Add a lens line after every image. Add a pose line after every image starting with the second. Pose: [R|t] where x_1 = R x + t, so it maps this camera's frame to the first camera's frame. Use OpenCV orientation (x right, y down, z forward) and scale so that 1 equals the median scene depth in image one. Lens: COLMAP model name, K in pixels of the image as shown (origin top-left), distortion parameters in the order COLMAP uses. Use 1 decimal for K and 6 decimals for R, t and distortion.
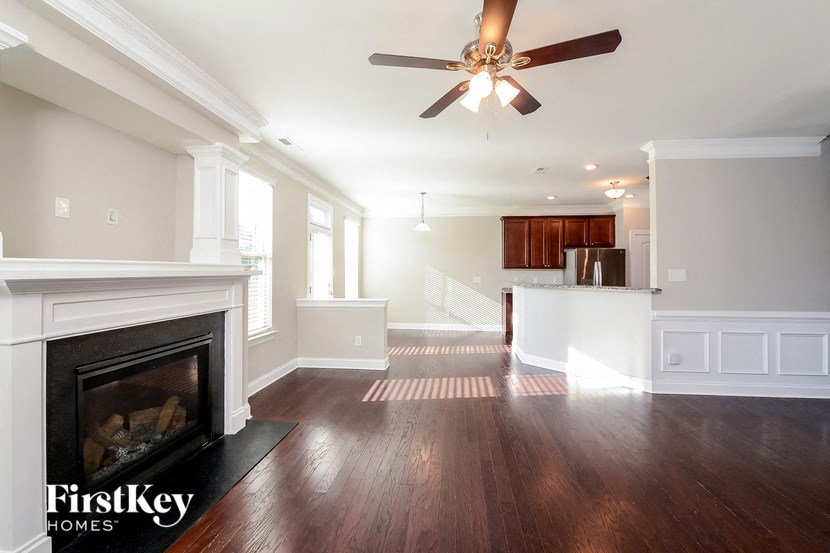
lens RADIAL K [[328.9, 0, 412.8], [0, 328.9, 269.4], [0, 0, 1]] dist [0.000714, -0.000011]
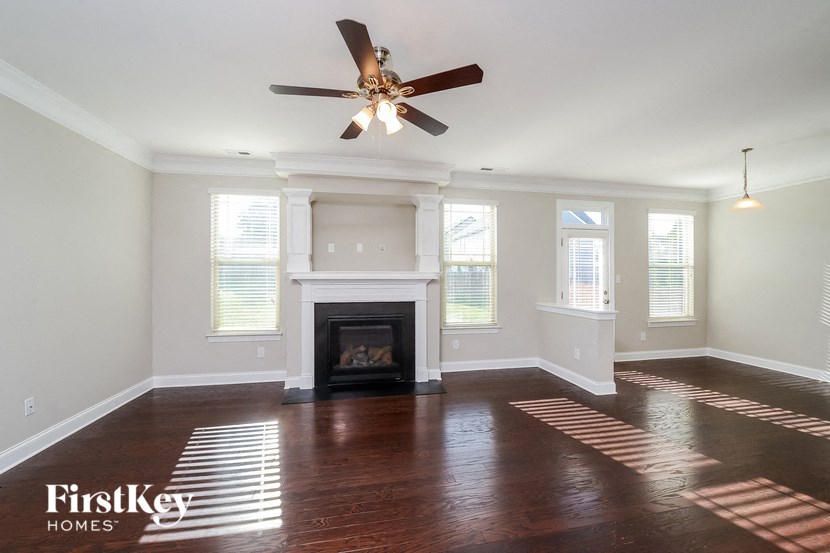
lens RADIAL K [[328.5, 0, 419.7], [0, 328.5, 276.5], [0, 0, 1]] dist [-0.000336, -0.000147]
pose [[0.339166, -0.000525, -0.940726, 0.694574], [0.002278, 0.999997, 0.000264, 0.004665], [0.940724, -0.002233, 0.339166, 0.380415]]
